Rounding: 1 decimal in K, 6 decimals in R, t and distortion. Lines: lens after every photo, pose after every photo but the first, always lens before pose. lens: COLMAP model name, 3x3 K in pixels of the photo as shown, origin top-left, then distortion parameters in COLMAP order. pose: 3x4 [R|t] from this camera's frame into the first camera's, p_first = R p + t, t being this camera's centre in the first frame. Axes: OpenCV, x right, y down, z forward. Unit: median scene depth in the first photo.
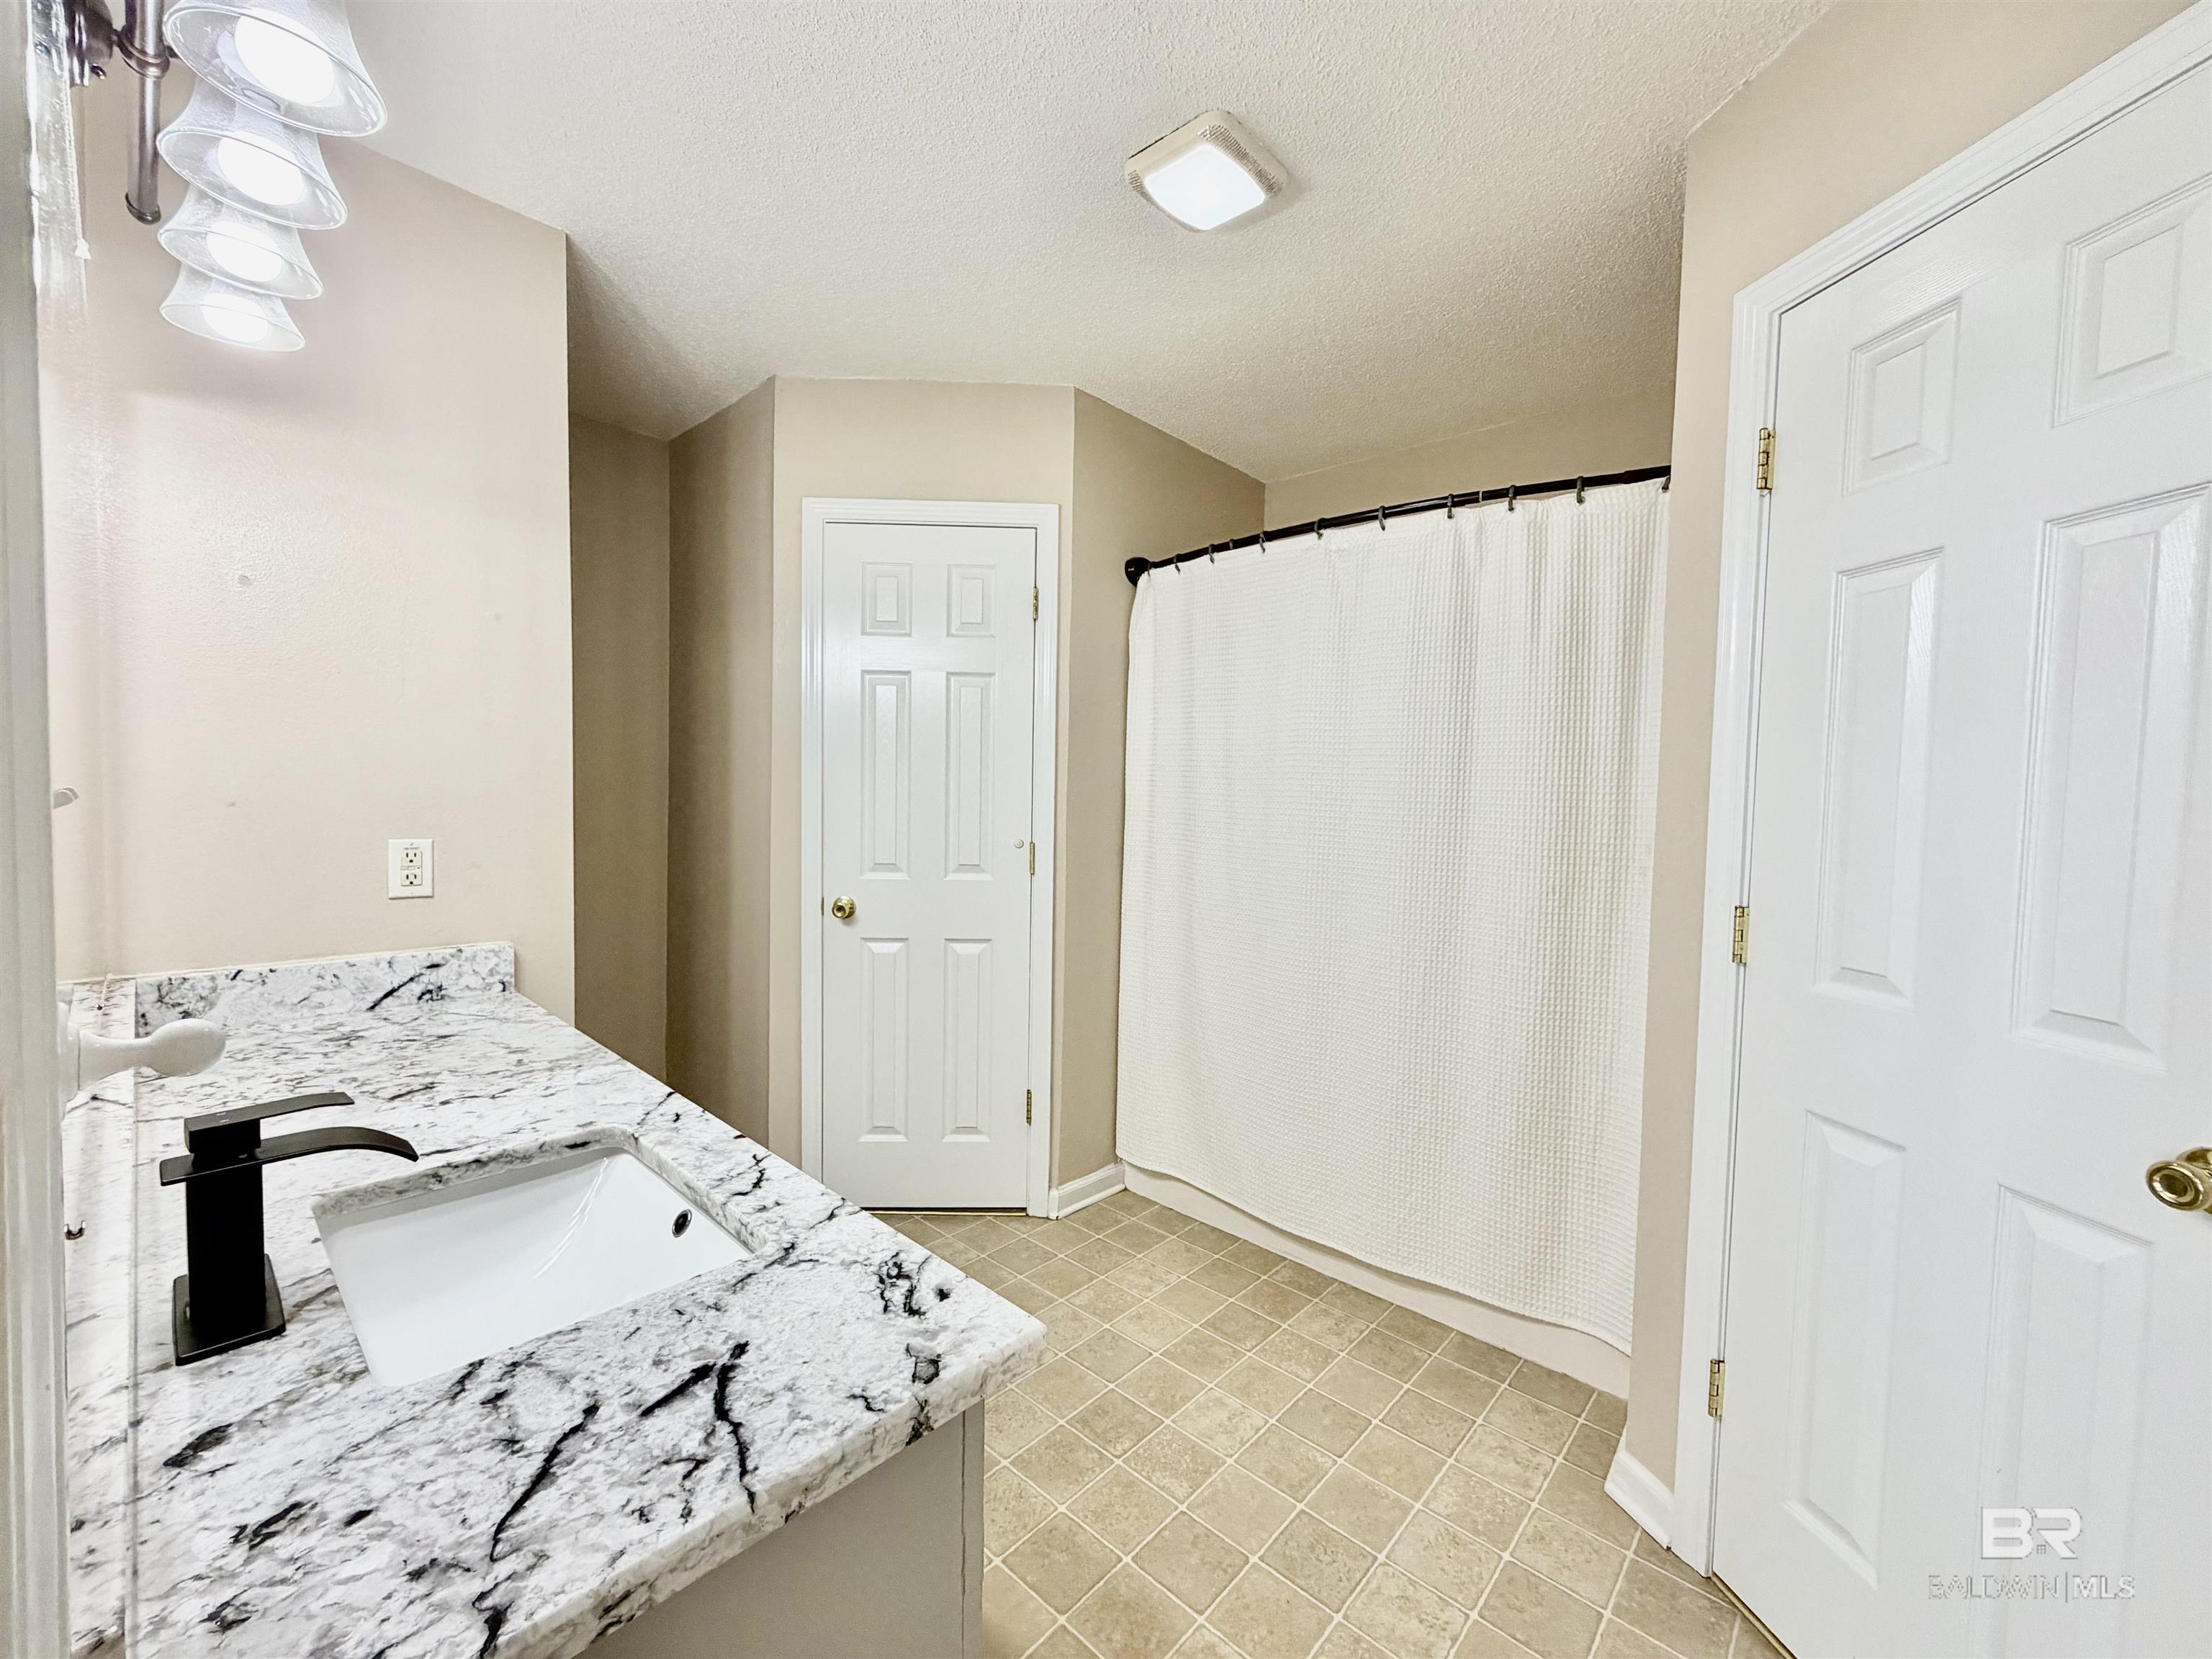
lens RADIAL K [[884.0, 0, 1101.3], [0, 884.0, 826.0], [0, 0, 1]] dist [0.001328, -0.000498]
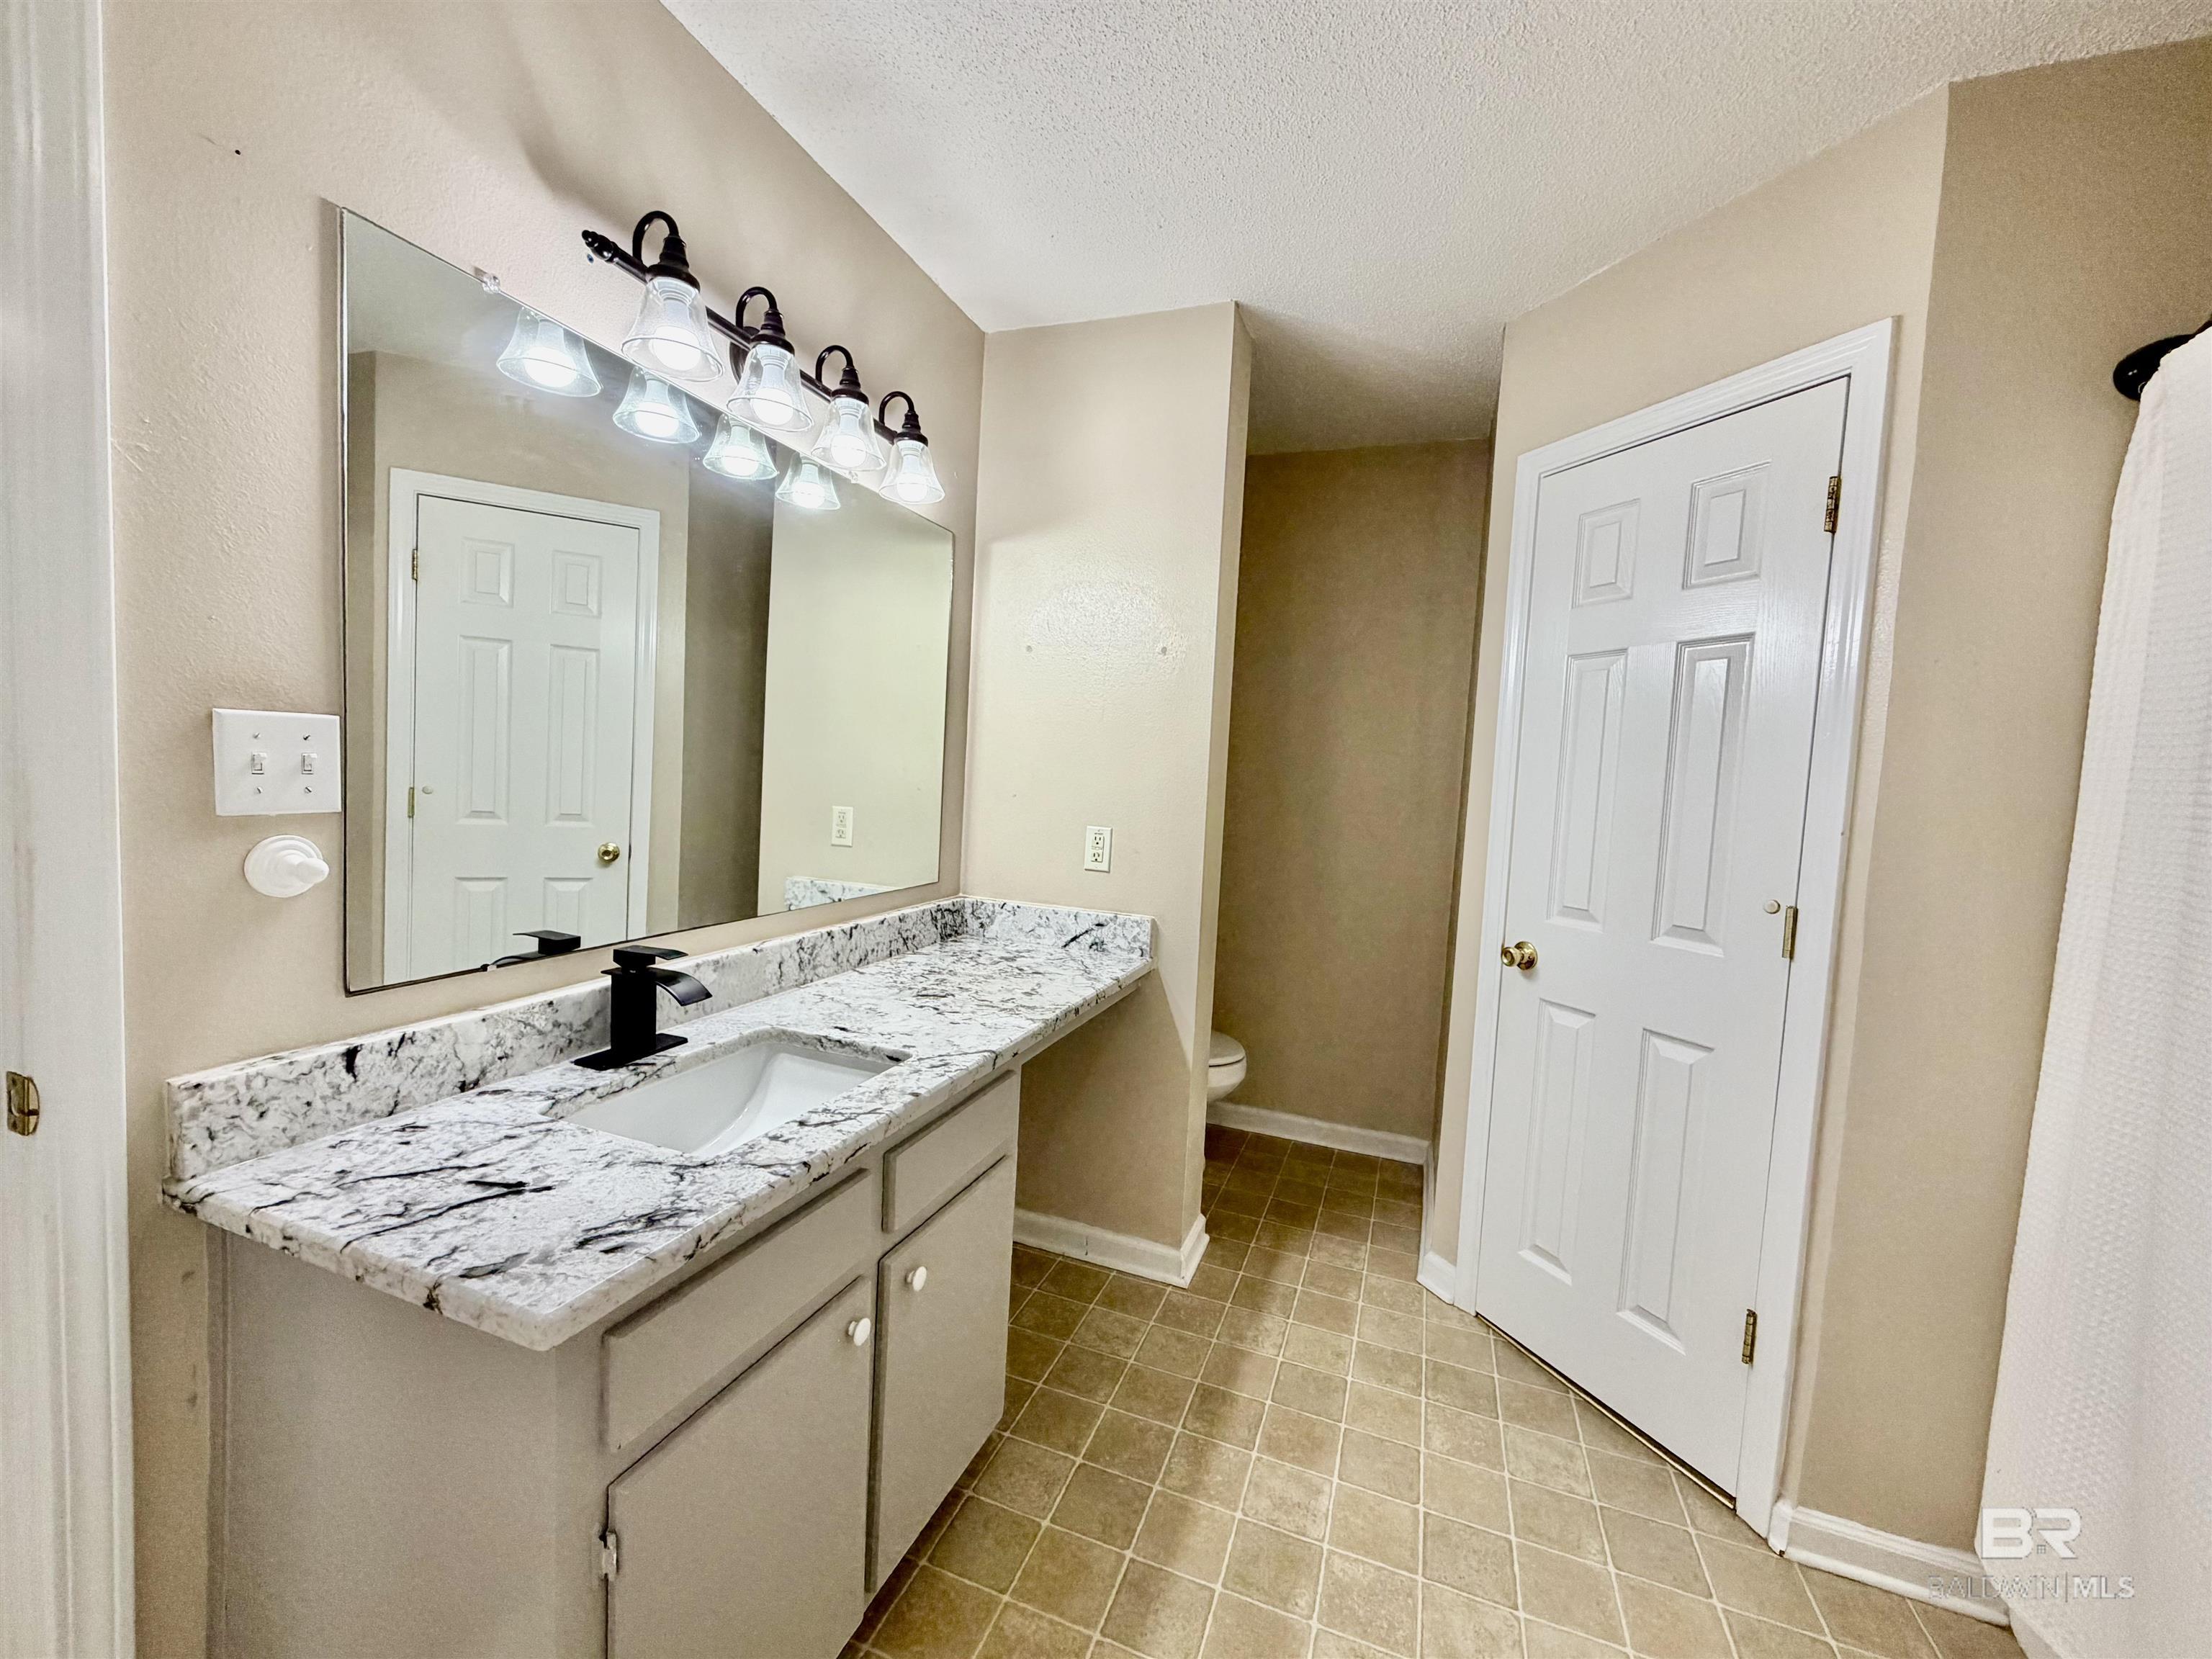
lens RADIAL K [[884.0, 0, 1100.0], [0, 884.0, 829.5], [0, 0, 1]] dist [0.001328, -0.000498]
pose [[0.373943, 0.058182, -0.925625, 0.622359], [-0.081287, 0.996246, 0.029782, -0.028806], [0.923883, 0.064105, 0.377268, 0.701811]]
